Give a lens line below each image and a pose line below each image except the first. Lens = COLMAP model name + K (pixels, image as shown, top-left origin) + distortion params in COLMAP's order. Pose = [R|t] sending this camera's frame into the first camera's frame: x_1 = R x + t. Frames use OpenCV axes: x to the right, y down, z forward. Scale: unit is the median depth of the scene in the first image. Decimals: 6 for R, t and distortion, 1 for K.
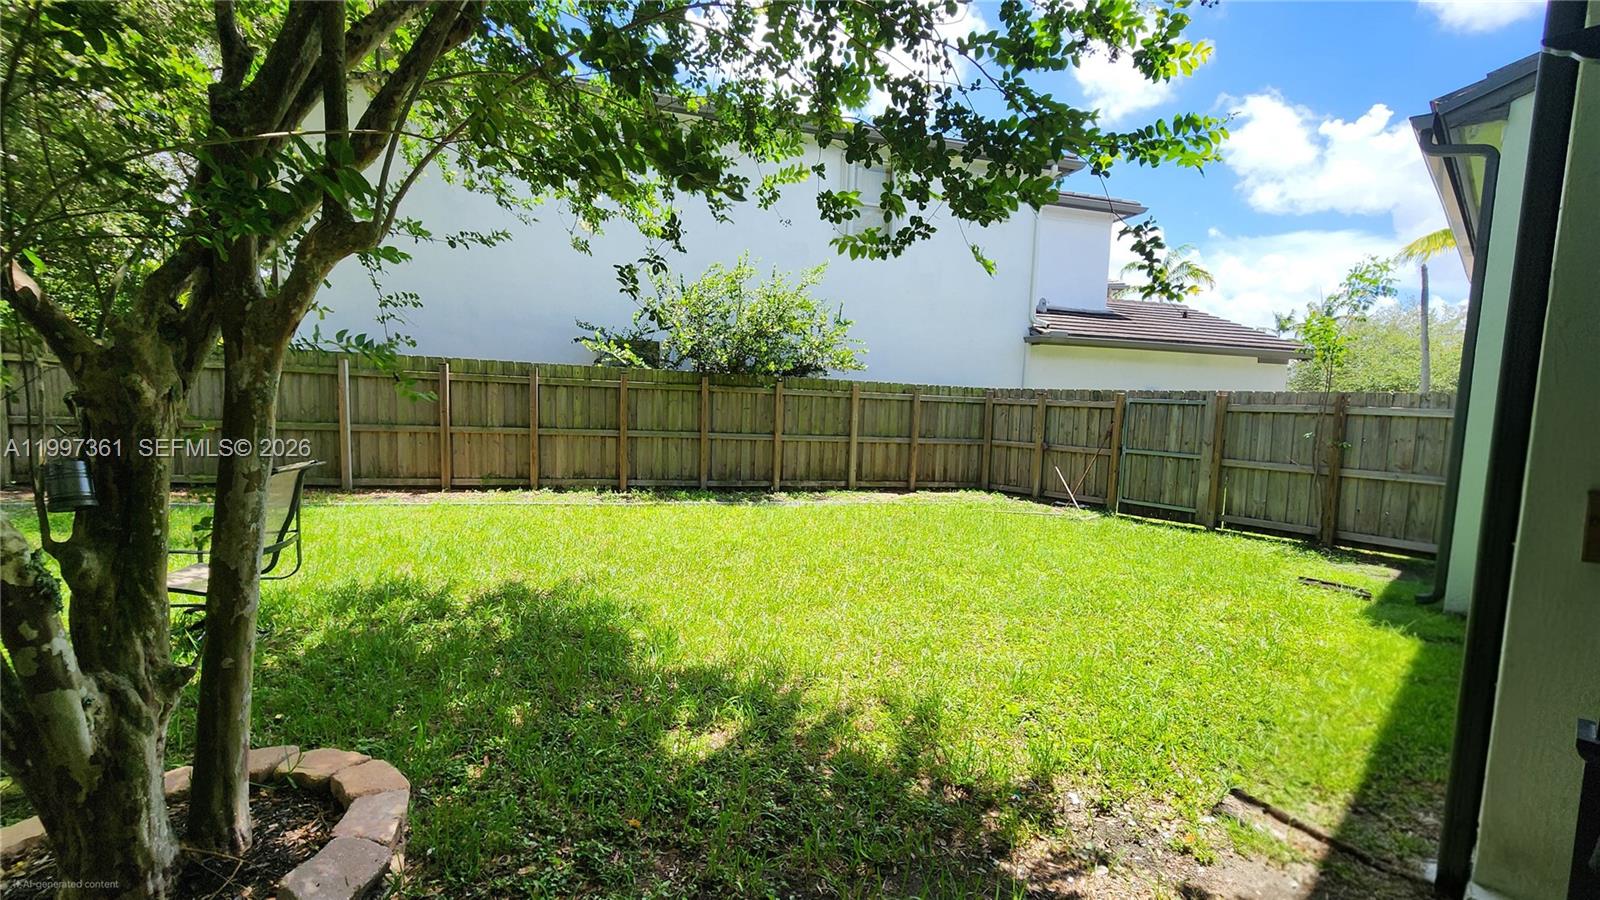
lens RADIAL K [[661.1, 0, 803.6], [0, 661.1, 456.8], [0, 0, 1]] dist [-0.000810, 0.000281]
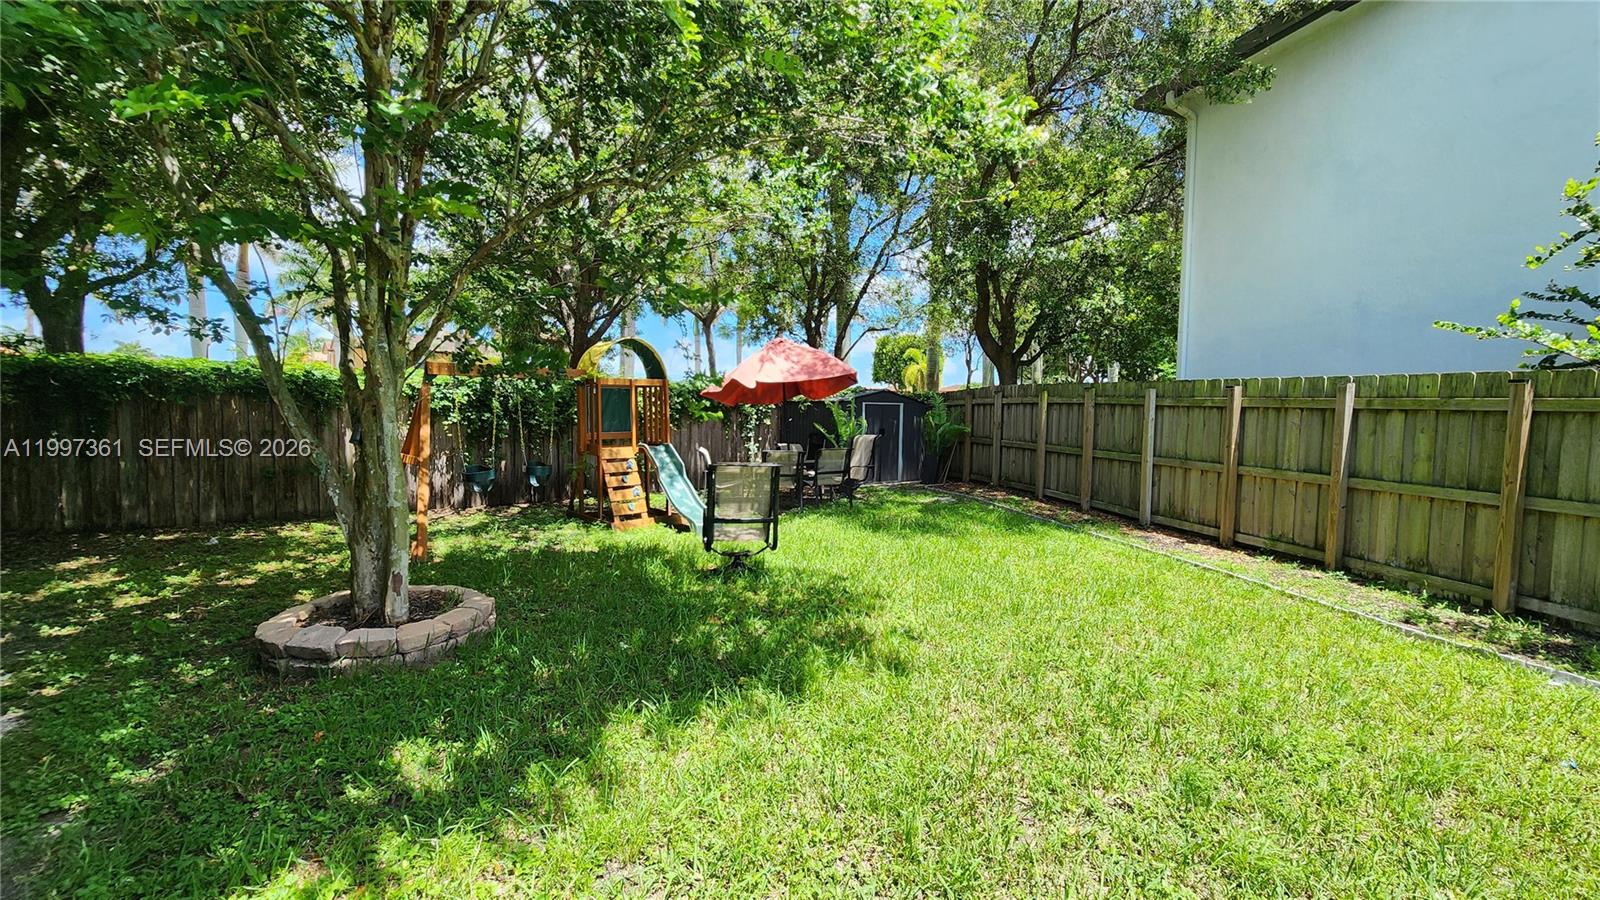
lens RADIAL K [[657.2, 0, 810.1], [0, 657.2, 453.7], [0, 0, 1]] dist [-0.003011, -0.000221]
pose [[-0.019621, 0.037575, -0.999101, 0.242407], [-0.111854, 0.992938, 0.039540, -0.032452], [0.993531, 0.112529, -0.015279, 0.479837]]
